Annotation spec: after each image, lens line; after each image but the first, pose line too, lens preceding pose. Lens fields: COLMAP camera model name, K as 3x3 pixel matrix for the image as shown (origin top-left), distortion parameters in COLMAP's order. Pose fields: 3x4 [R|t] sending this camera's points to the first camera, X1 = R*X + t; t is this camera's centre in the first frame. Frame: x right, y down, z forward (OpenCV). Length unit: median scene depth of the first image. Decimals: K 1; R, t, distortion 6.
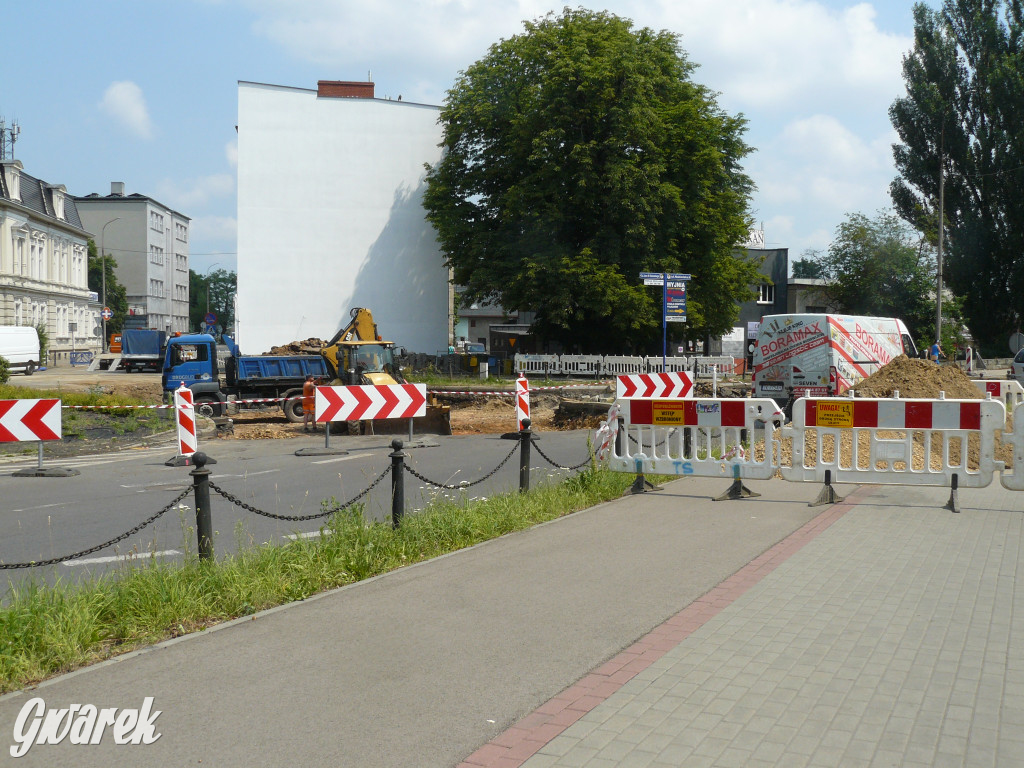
lens RADIAL K [[1110.4, 0, 511.3], [0, 1110.4, 399.4], [0, 0, 1]] dist [-0.177964, 0.210624]
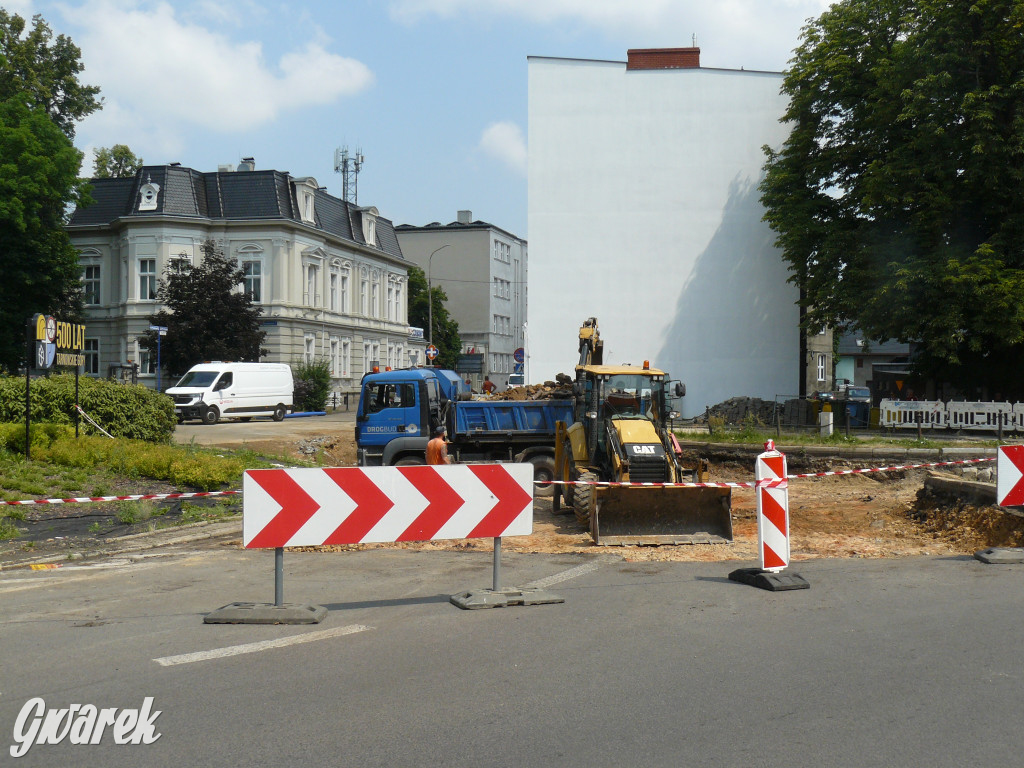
lens RADIAL K [[1170.0, 0, 515.9], [0, 1170.0, 399.9], [0, 0, 1]] dist [-0.171554, 0.264051]
pose [[0.941473, 0.004500, -0.337059, 0.031352], [-0.018140, 0.999138, -0.037329, -0.009053], [0.336600, 0.041259, 0.940743, 0.226713]]
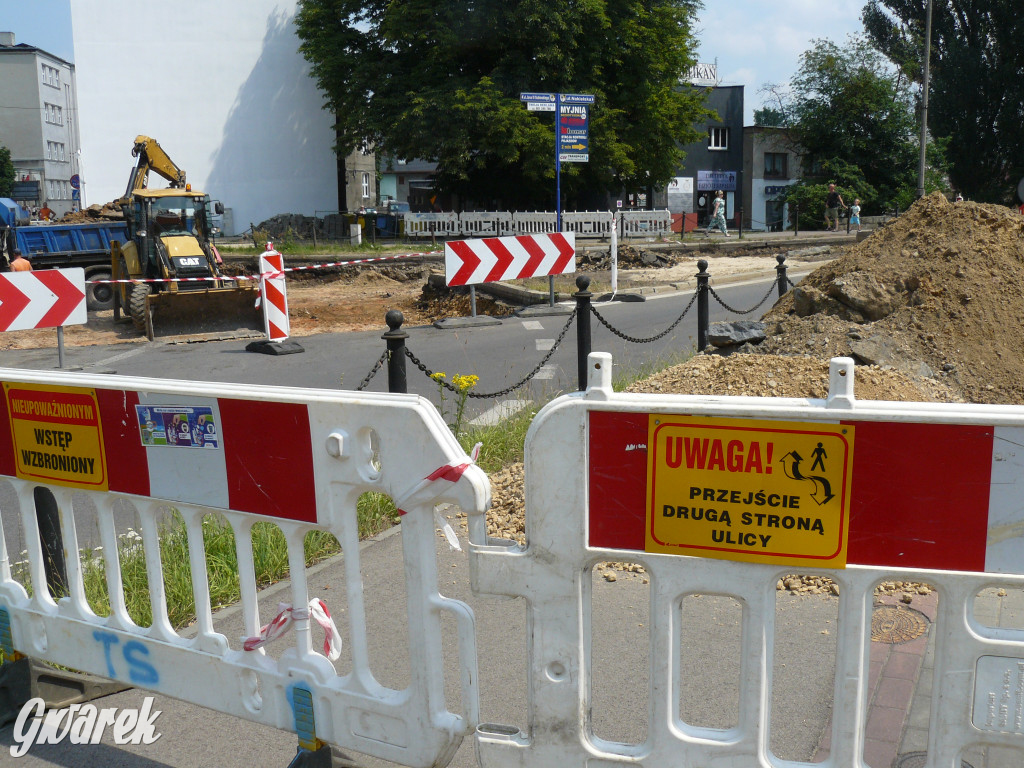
lens RADIAL K [[1110.4, 0, 511.3], [0, 1110.4, 399.4], [0, 0, 1]] dist [-0.177964, 0.210624]
pose [[0.999255, -0.024626, 0.029731, 0.052946], [0.020688, 0.991794, 0.126164, -0.005252], [-0.032594, -0.125455, 0.991564, 0.173246]]
